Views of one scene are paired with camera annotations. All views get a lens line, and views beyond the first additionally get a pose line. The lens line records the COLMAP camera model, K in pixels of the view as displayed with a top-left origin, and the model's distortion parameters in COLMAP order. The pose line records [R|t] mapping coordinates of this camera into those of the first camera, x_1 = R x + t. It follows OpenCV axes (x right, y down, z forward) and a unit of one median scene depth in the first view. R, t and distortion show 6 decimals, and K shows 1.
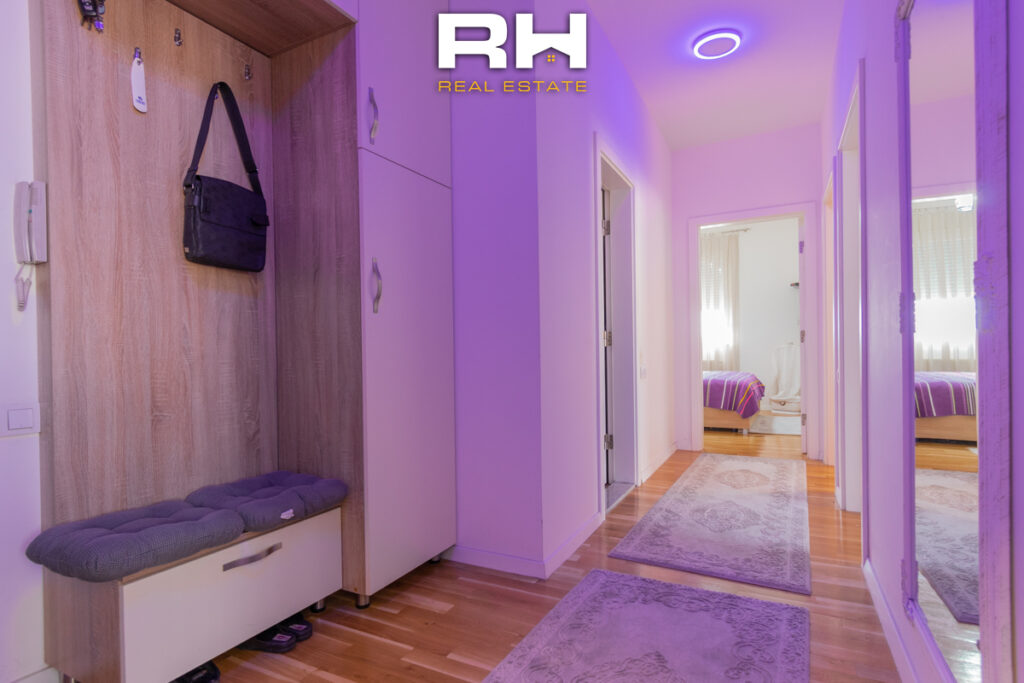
lens RADIAL K [[534.7, 0, 512.0], [0, 534.7, 341.5], [0, 0, 1]] dist [-0.000027, -0.000013]
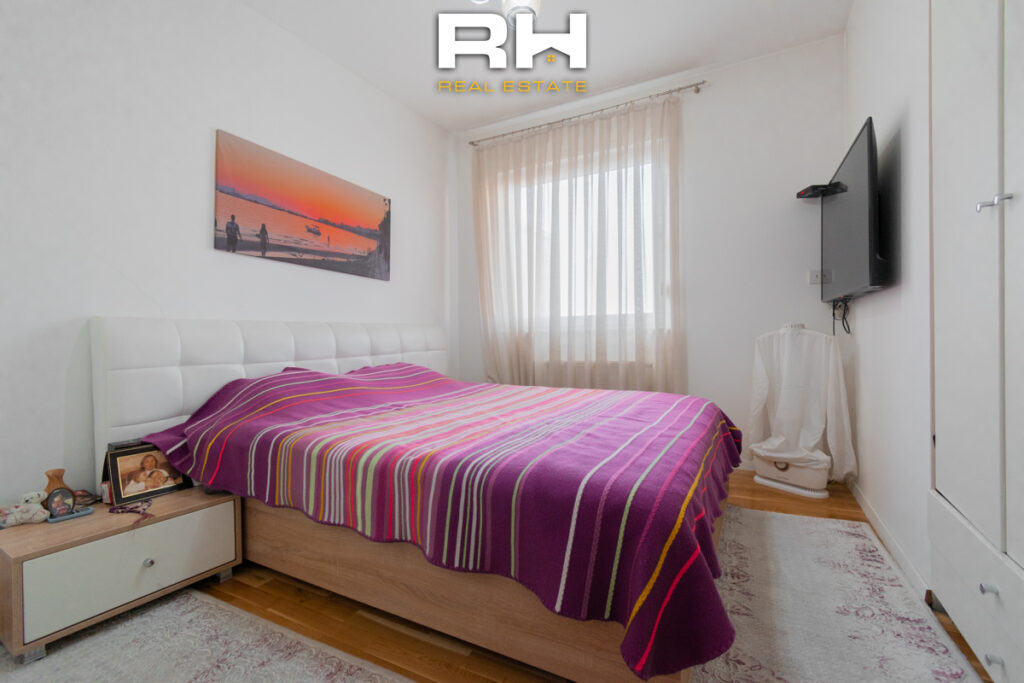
lens RADIAL K [[445.6, 0, 512.0], [0, 445.6, 341.5], [0, 0, 1]] dist [-0.000719, -0.000028]
pose [[0.999905, -0.006980, -0.011902, 0.298449], [0.007171, 0.999844, 0.016140, 0.008783], [0.011787, -0.016224, 0.999799, 0.648447]]
